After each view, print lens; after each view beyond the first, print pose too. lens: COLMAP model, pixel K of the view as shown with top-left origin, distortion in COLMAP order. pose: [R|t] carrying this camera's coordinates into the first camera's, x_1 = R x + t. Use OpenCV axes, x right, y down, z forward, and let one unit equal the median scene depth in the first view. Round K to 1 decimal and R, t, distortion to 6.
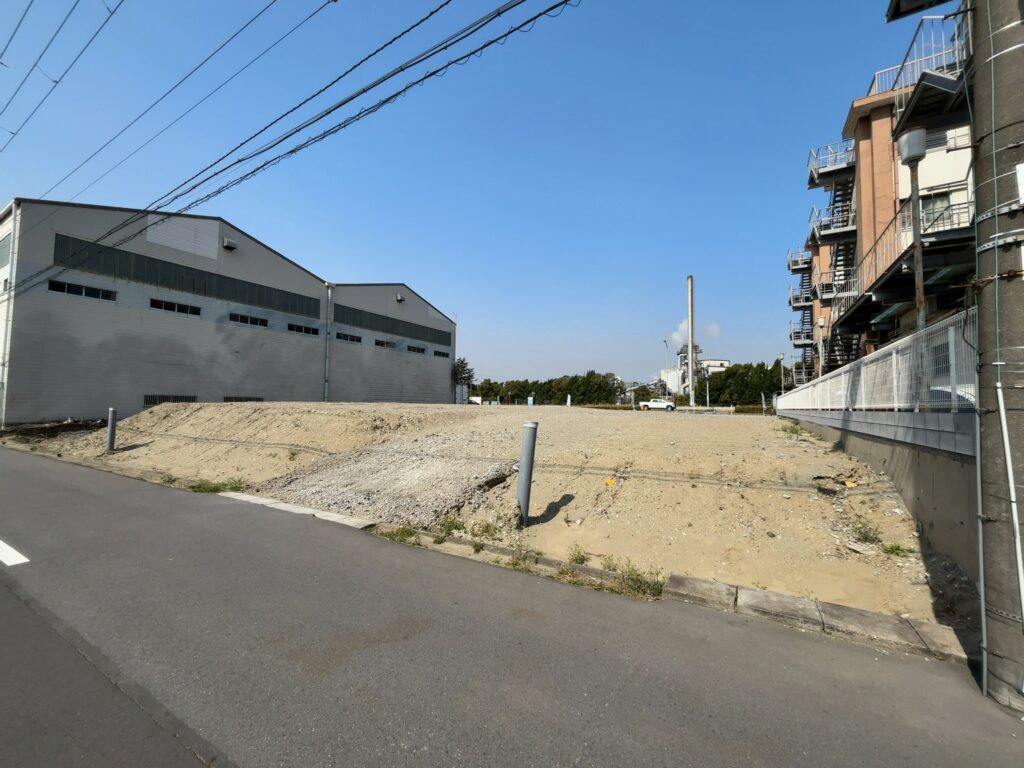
lens RADIAL K [[409.6, 0, 512.0], [0, 409.6, 384.2], [0, 0, 1]] dist [0.000460, -0.000463]
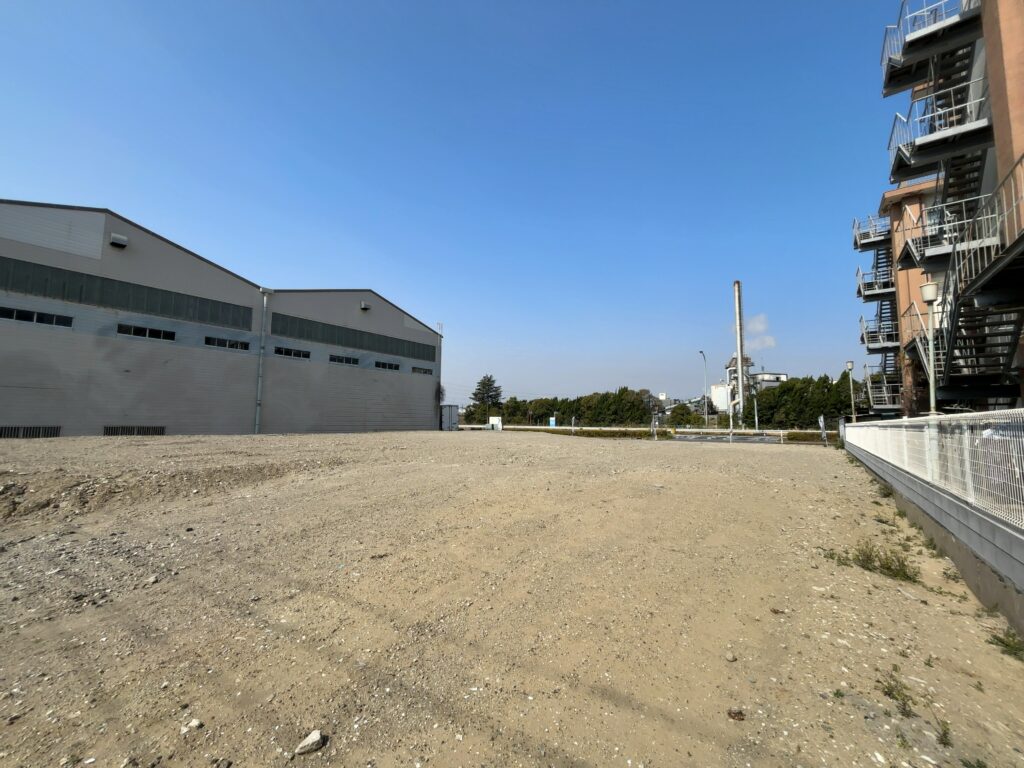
lens RADIAL K [[409.6, 0, 506.9], [0, 409.6, 384.7], [0, 0, 1]] dist [0.000460, -0.000463]
pose [[0.992765, -0.035415, -0.114732, 0.168933], [0.028808, 0.997858, -0.058735, 0.017628], [0.116566, 0.055005, 0.991659, 0.291955]]
